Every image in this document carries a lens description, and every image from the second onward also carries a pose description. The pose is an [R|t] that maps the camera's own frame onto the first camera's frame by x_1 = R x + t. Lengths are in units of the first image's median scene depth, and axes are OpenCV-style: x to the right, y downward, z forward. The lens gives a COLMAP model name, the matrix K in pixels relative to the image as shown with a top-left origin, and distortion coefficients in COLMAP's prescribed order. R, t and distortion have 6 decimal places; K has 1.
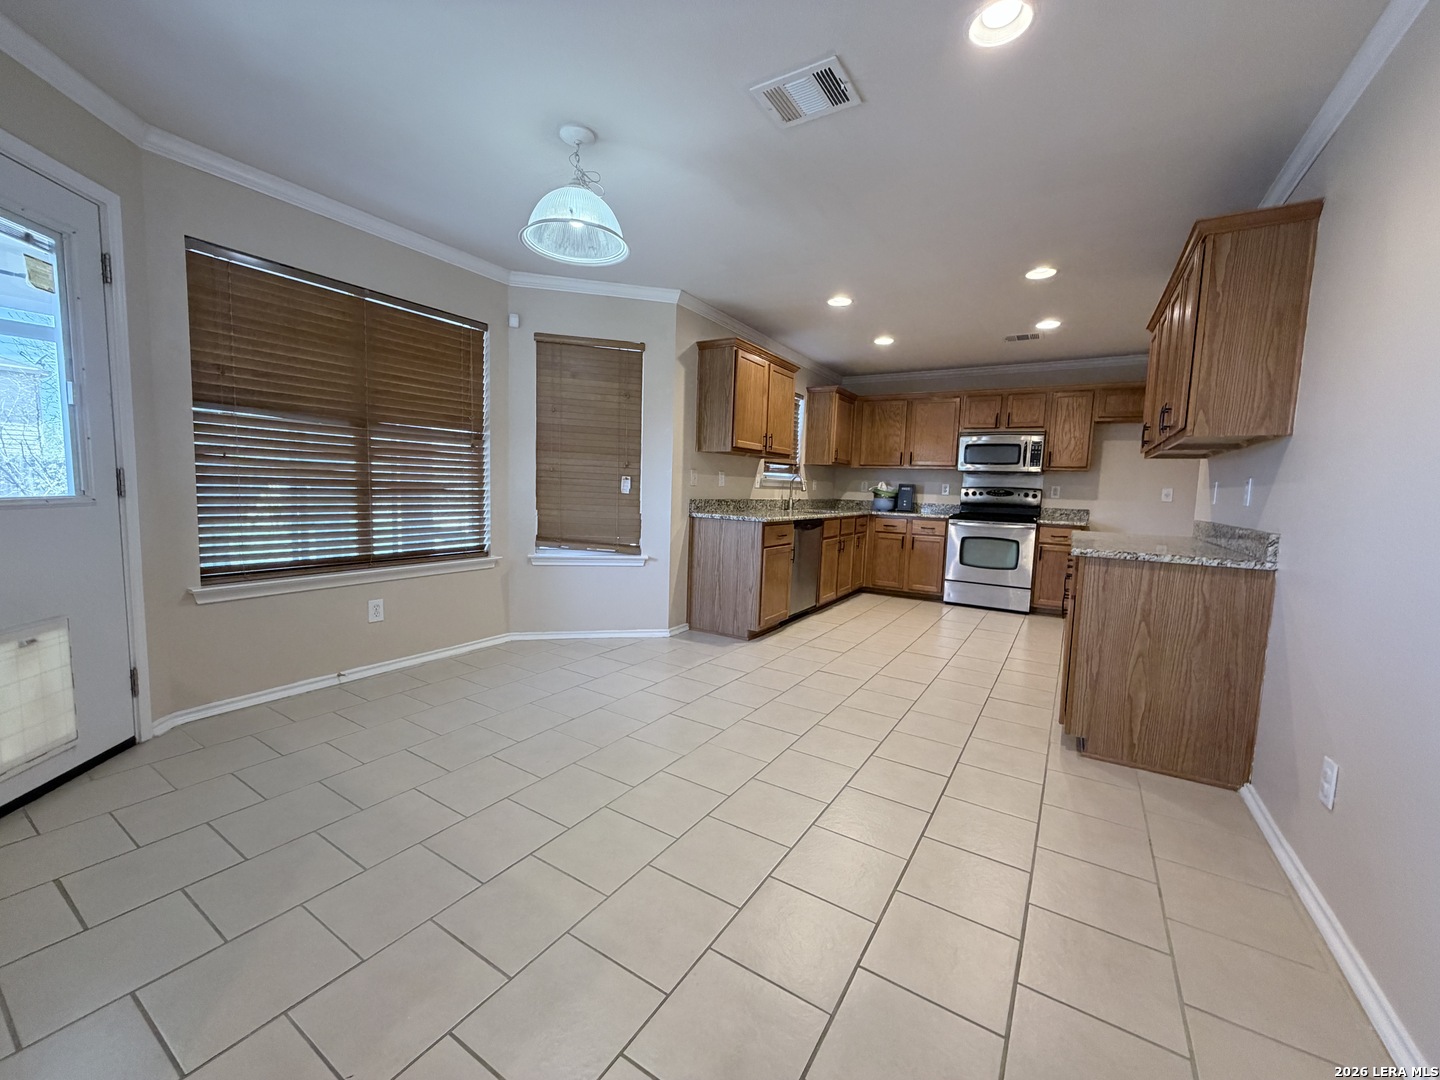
lens RADIAL K [[575.6, 0, 715.0], [0, 575.6, 540.9], [0, 0, 1]] dist [0.000779, 0.000443]
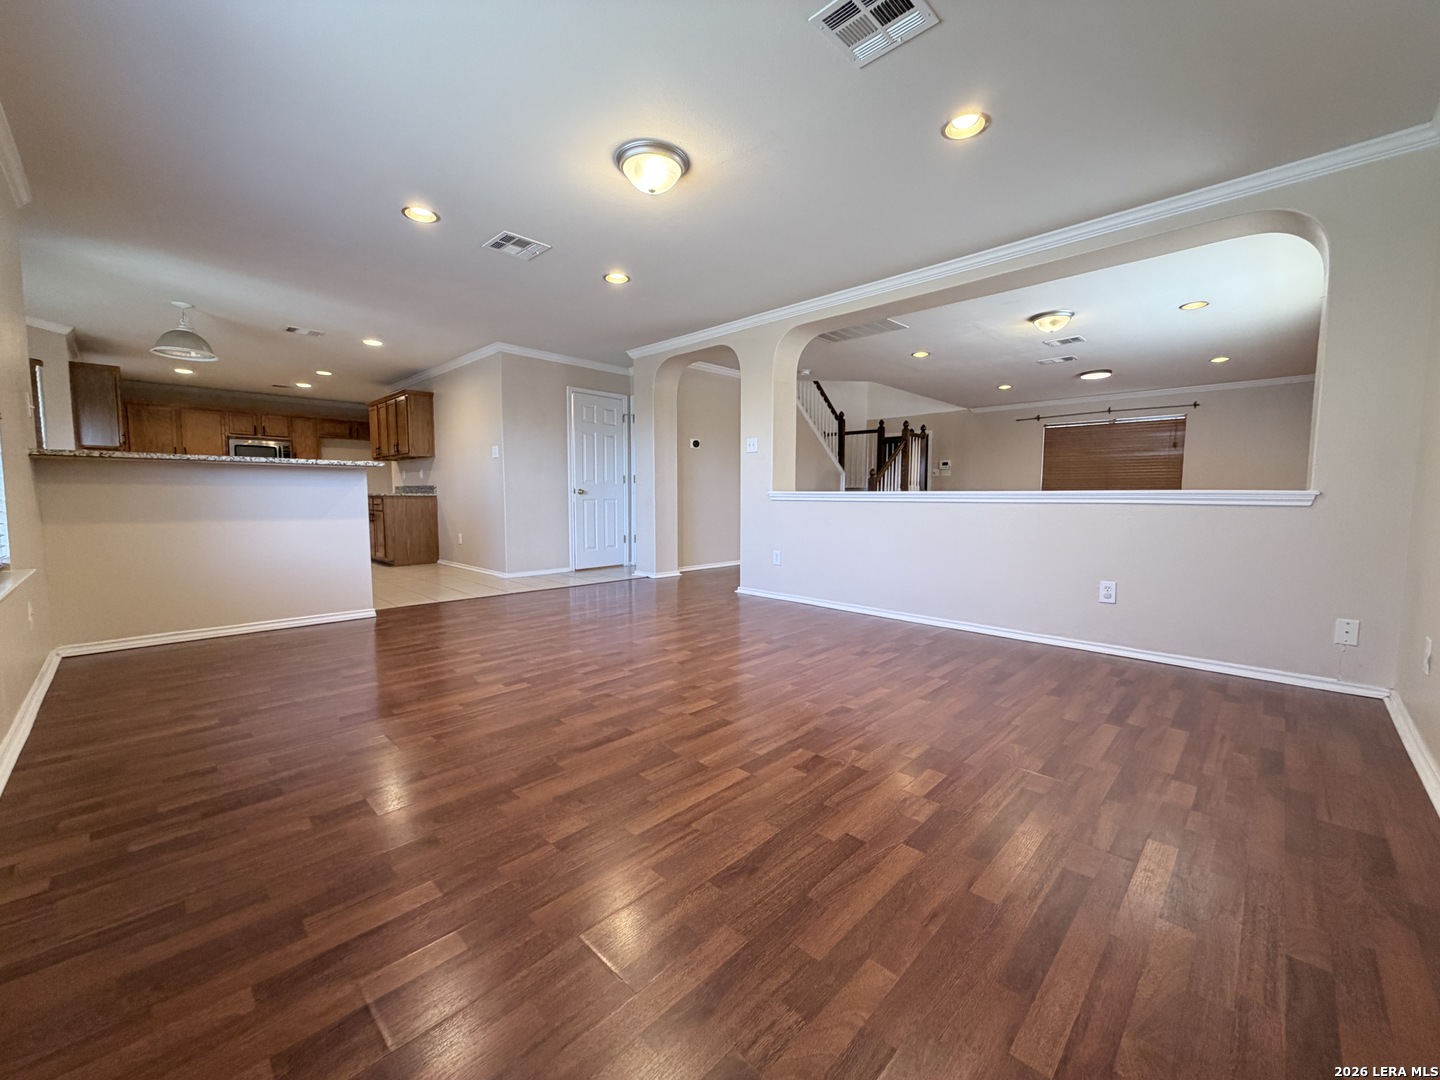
lens RADIAL K [[573.9, 0, 715.1], [0, 573.9, 541.1], [0, 0, 1]] dist [0.000280, -0.000190]
pose [[0.218545, -0.110153, 0.969590, -0.976371], [0.096026, 0.991214, 0.090965, 0.080875], [-0.971091, 0.073226, 0.227203, -0.666509]]
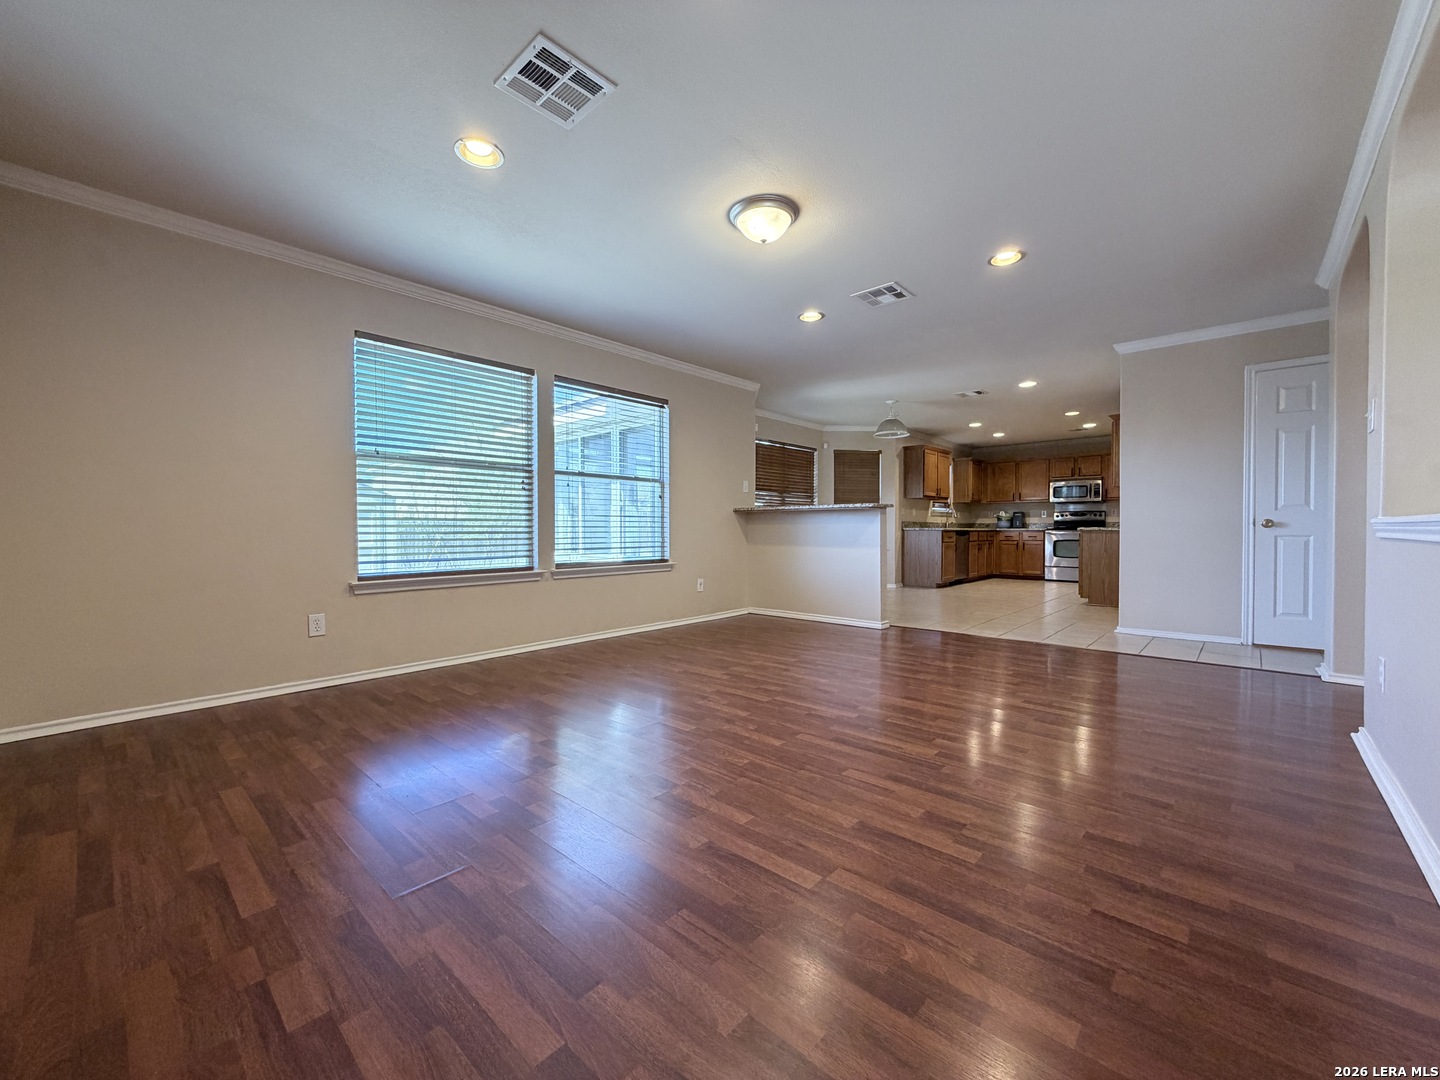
lens RADIAL K [[575.6, 0, 715.0], [0, 575.6, 540.9], [0, 0, 1]] dist [0.000779, 0.000443]
pose [[0.982540, -0.031290, -0.183401, -0.315606], [0.016725, 0.996620, -0.080429, 0.145981], [0.185298, 0.075957, 0.979742, -1.099906]]
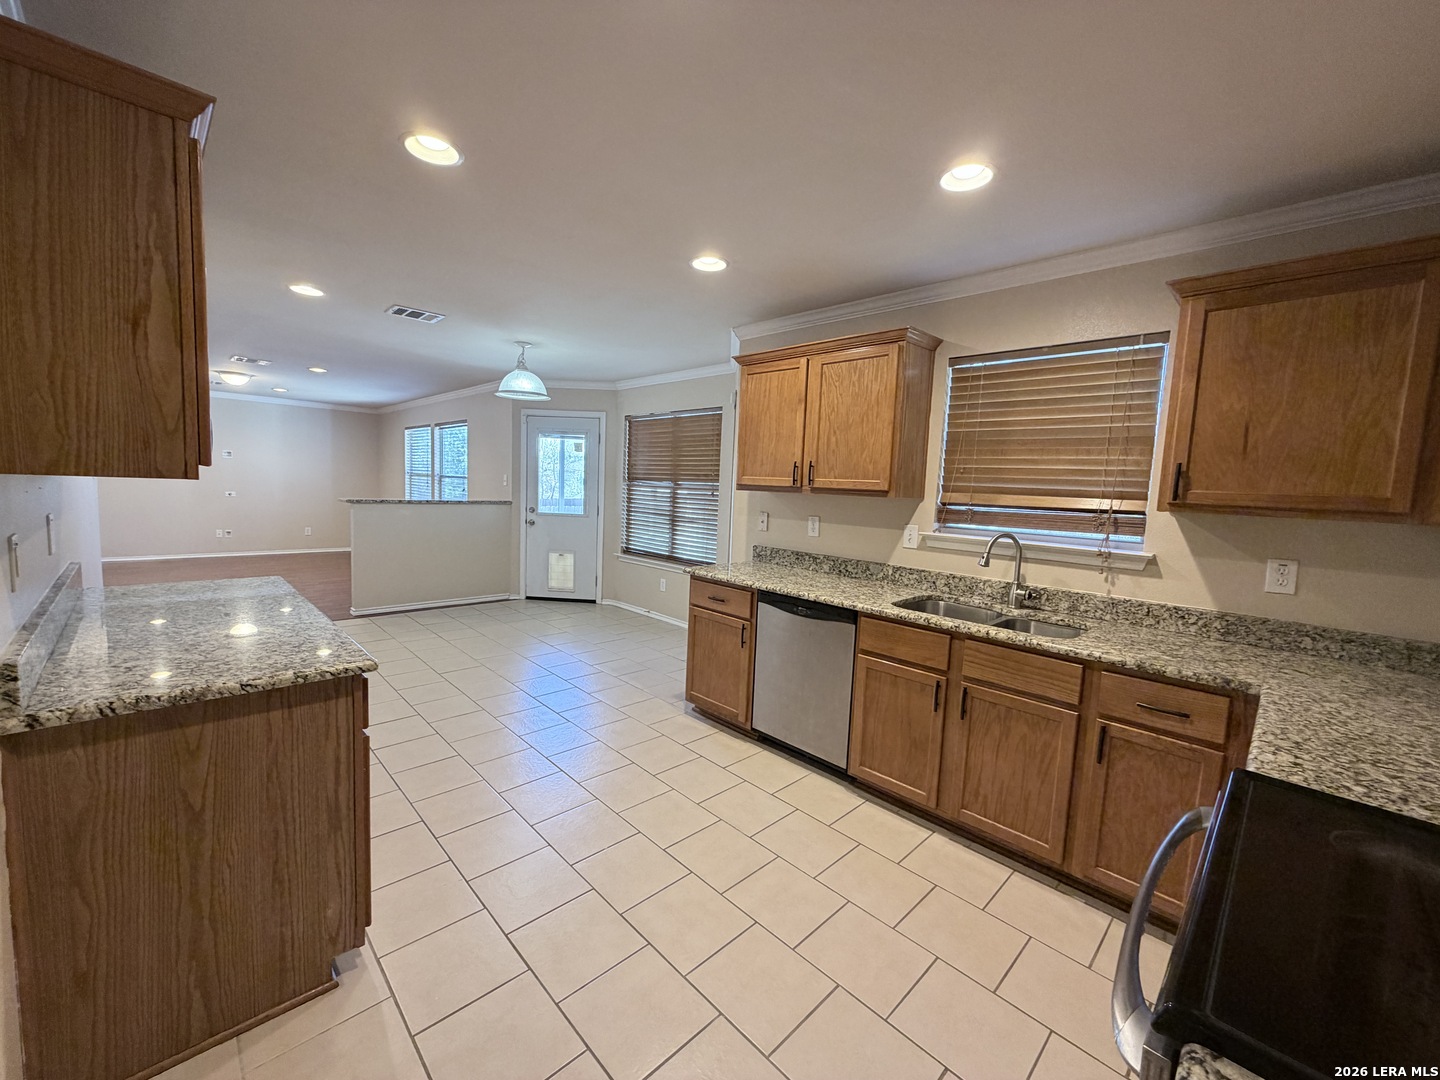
lens RADIAL K [[575.6, 0, 715.0], [0, 575.6, 540.9], [0, 0, 1]] dist [0.000779, 0.000443]
pose [[-0.237257, 0.054049, -0.969942, 0.808762], [-0.142180, 0.985767, 0.089710, -0.145346], [0.960986, 0.159191, -0.226195, 1.106018]]
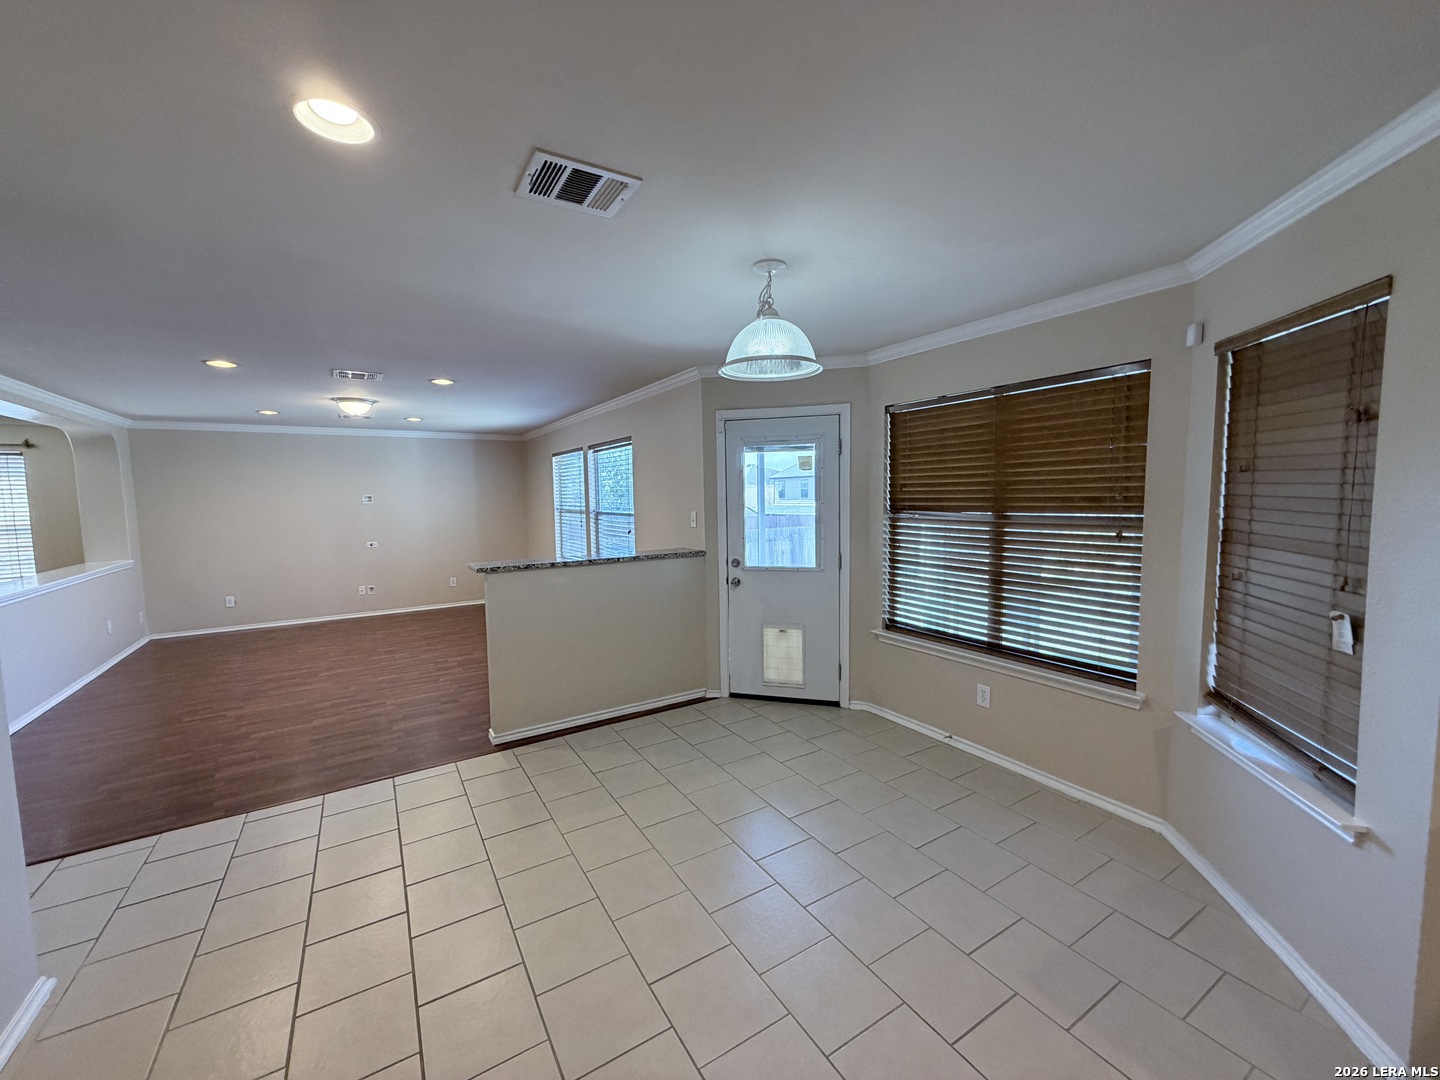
lens RADIAL K [[573.9, 0, 715.1], [0, 573.9, 541.1], [0, 0, 1]] dist [0.000280, -0.000190]
pose [[-0.438441, 0.049991, -0.897368, 0.376089], [-0.083042, 0.991928, 0.095832, -0.150603], [0.894915, 0.116536, -0.430751, 0.700553]]
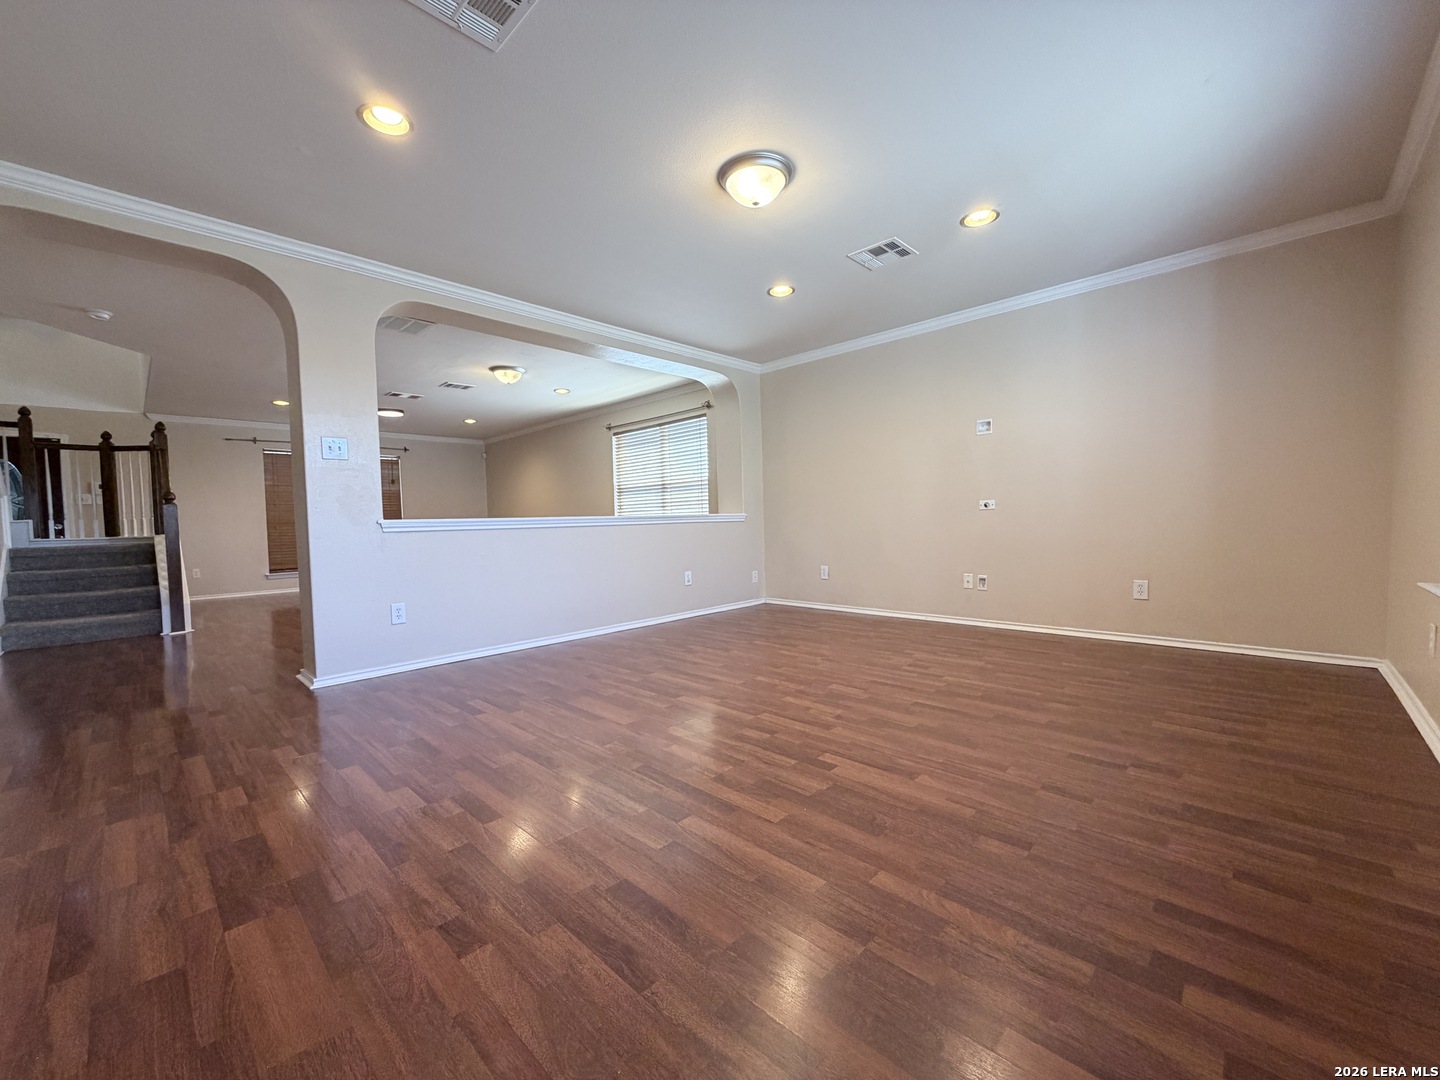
lens RADIAL K [[575.6, 0, 715.0], [0, 575.6, 540.9], [0, 0, 1]] dist [0.000779, 0.000443]
pose [[-0.976979, -0.014462, 0.212843, -0.457885], [0.015374, 0.990333, 0.137856, 0.025417], [-0.212779, 0.137955, -0.967312, 0.129143]]
